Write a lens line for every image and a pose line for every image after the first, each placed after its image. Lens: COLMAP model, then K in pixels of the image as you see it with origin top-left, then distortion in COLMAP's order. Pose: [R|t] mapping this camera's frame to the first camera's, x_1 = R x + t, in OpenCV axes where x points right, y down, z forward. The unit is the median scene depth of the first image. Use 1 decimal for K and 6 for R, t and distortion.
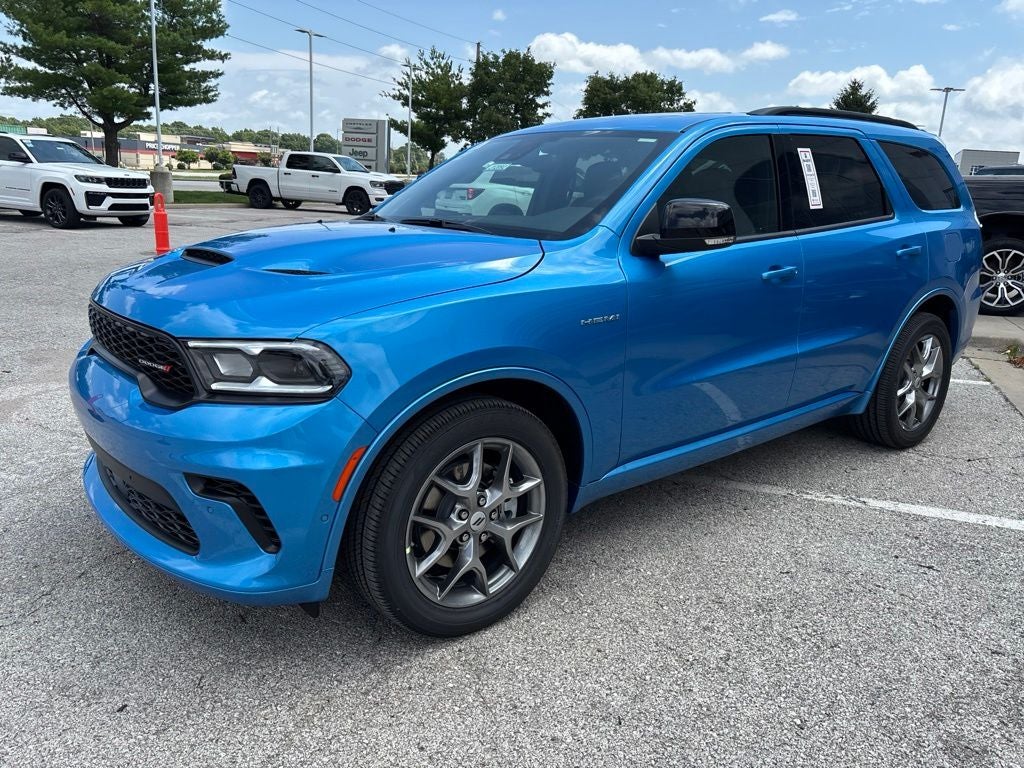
lens RADIAL K [[775.6, 0, 507.2], [0, 775.6, 377.9], [0, 0, 1]] dist [0.045199, -0.053896]
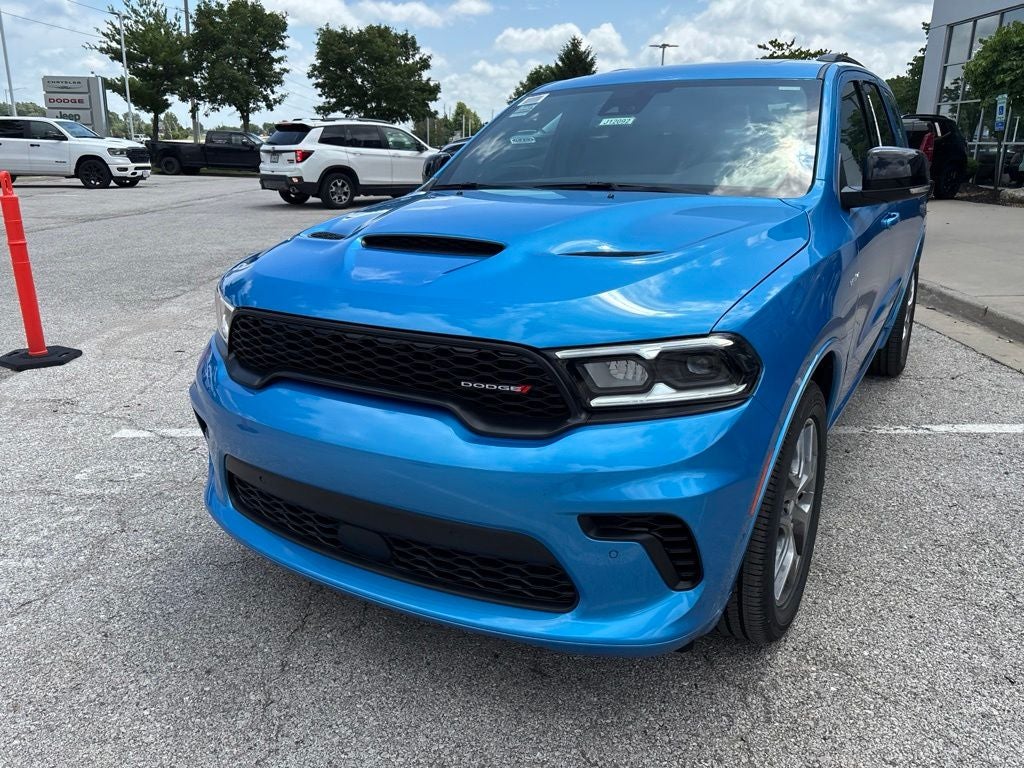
lens RADIAL K [[775.6, 0, 506.0], [0, 775.6, 390.1], [0, 0, 1]] dist [0.045199, -0.053896]
pose [[0.942222, -0.131348, 0.308164, -0.079915], [0.111792, 0.990477, 0.080362, -0.008796], [-0.315785, -0.041269, 0.947933, 0.030407]]
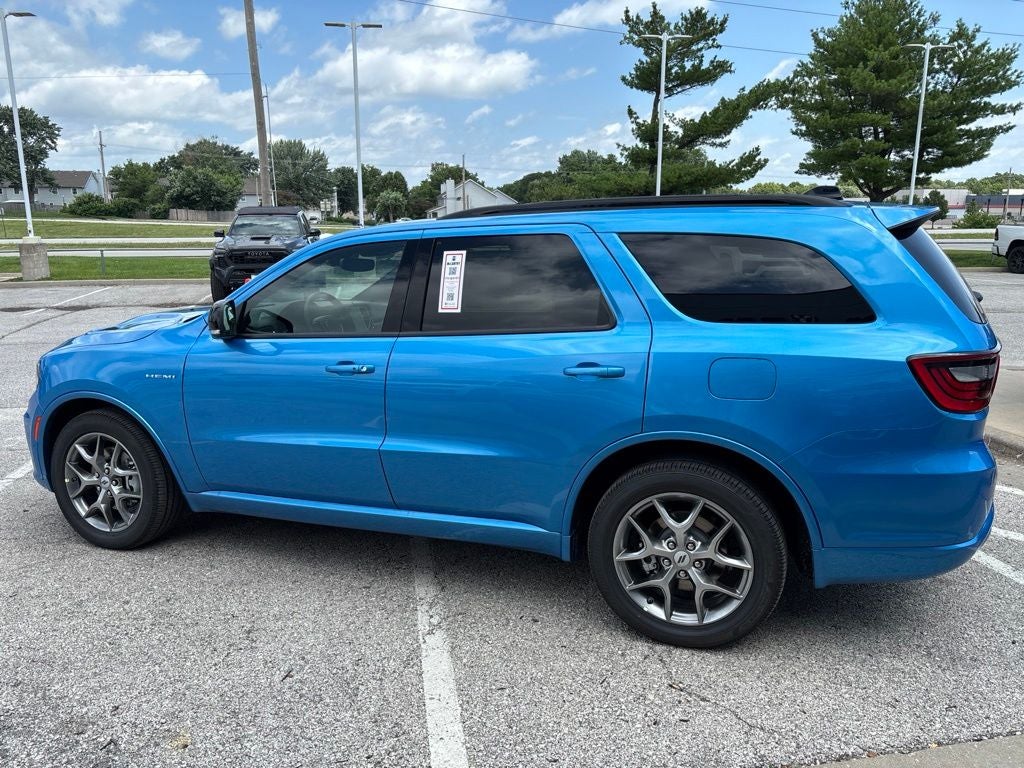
lens RADIAL K [[775.6, 0, 507.9], [0, 775.6, 379.9], [0, 0, 1]] dist [0.045199, -0.053896]
pose [[0.494252, 0.132015, -0.859236, 0.235835], [-0.190673, 0.980797, 0.041012, -0.034958], [0.848150, 0.143563, 0.509933, 0.108318]]
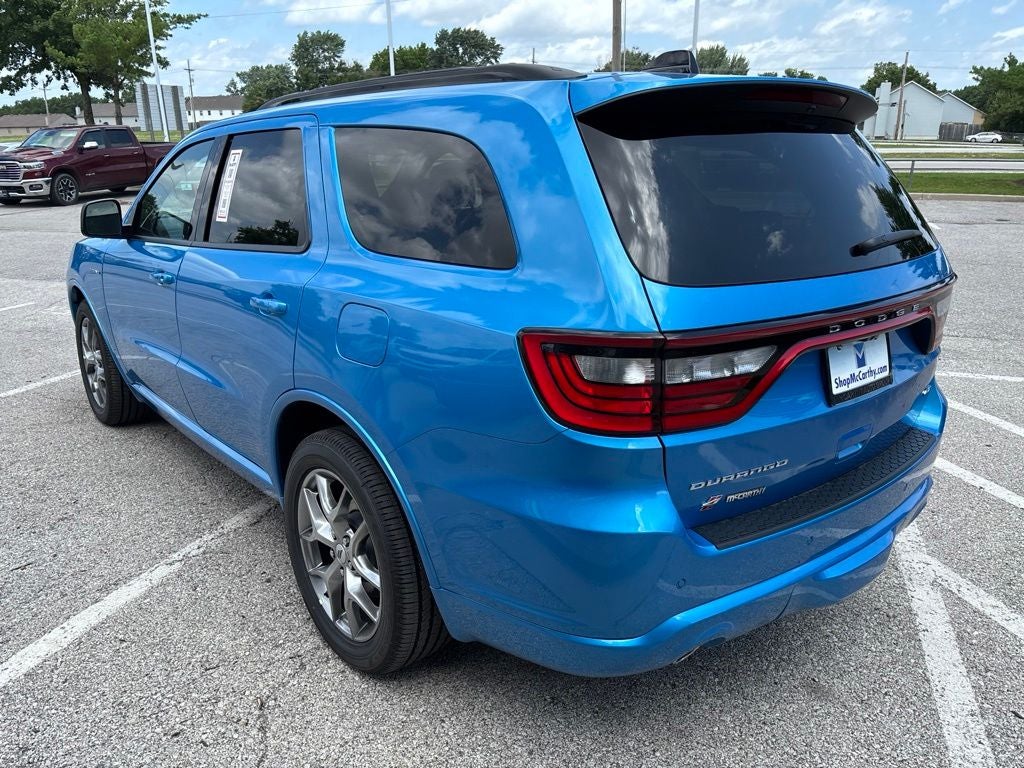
lens RADIAL K [[777.7, 0, 509.5], [0, 777.7, 379.6], [0, 0, 1]] dist [0.067645, -0.085129]
pose [[0.006319, 0.258077, -0.966104, 0.235965], [-0.241013, 0.938035, 0.249003, -0.063814], [0.970501, 0.231270, 0.068128, 0.238402]]
